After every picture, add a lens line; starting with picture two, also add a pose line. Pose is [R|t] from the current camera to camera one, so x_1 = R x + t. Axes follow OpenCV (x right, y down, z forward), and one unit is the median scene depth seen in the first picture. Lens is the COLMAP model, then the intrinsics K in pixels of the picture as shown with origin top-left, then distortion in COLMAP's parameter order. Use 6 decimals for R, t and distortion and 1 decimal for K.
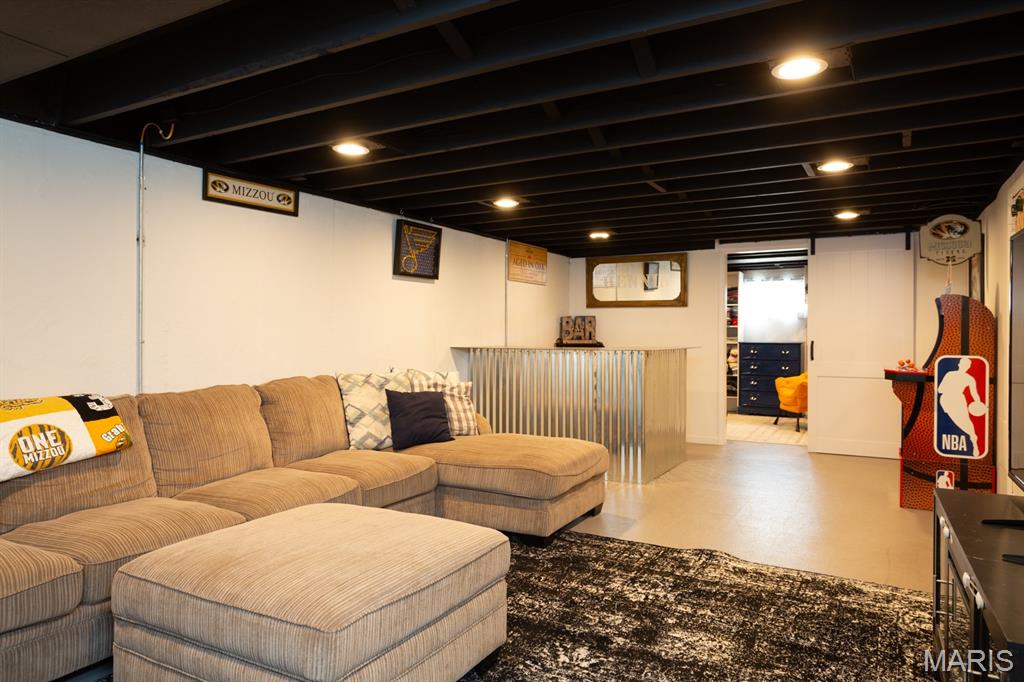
lens RADIAL K [[681.7, 0, 511.2], [0, 681.7, 340.8], [0, 0, 1]] dist [-0.007388, -0.002576]
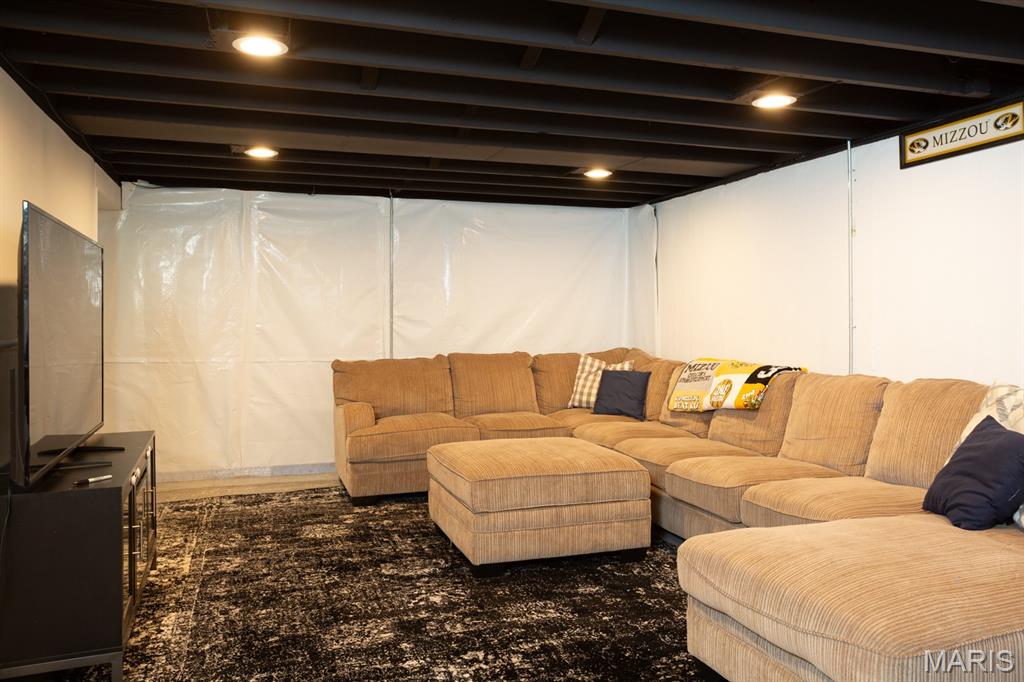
lens RADIAL K [[777.9, 0, 513.3], [0, 777.9, 334.7], [0, 0, 1]] dist [0.006059, 0.000870]
pose [[-0.671804, 0.014051, -0.740596, 0.788252], [-0.005015, 0.999711, 0.023516, -0.013821], [0.740712, 0.019512, -0.671539, 1.583399]]
